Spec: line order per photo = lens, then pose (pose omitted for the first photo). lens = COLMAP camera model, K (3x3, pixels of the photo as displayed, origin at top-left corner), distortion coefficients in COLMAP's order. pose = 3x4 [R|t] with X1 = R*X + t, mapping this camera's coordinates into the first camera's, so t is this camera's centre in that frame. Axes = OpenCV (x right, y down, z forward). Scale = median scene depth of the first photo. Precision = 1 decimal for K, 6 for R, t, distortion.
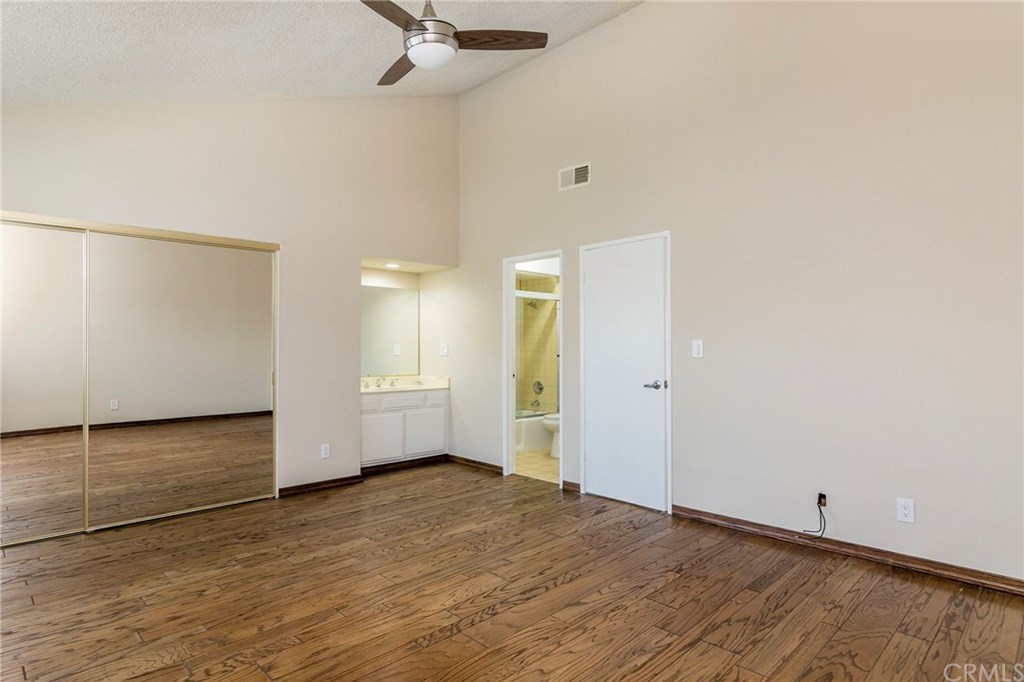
lens RADIAL K [[567.3, 0, 510.6], [0, 567.3, 343.5], [0, 0, 1]] dist [-0.000057, -0.001684]
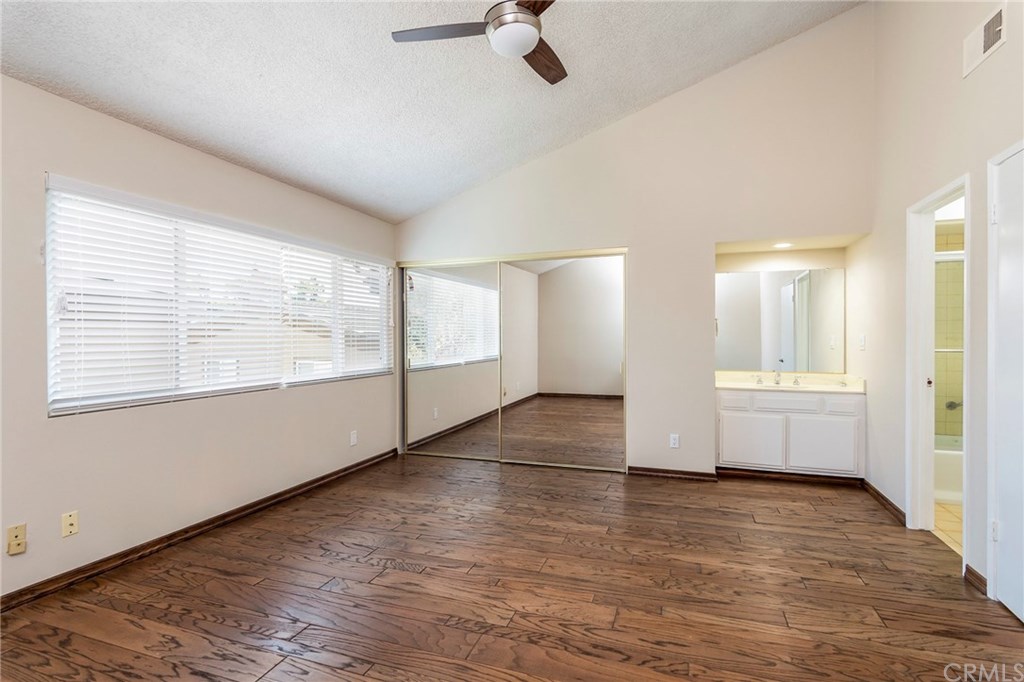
lens RADIAL K [[502.8, 0, 511.6], [0, 502.8, 339.3], [0, 0, 1]] dist [0.000007, -0.000691]
pose [[0.432267, 0.000532, -0.901745, 0.457707], [0.006615, 0.999971, 0.003761, 0.001827], [0.901721, -0.007591, 0.432251, 0.439268]]
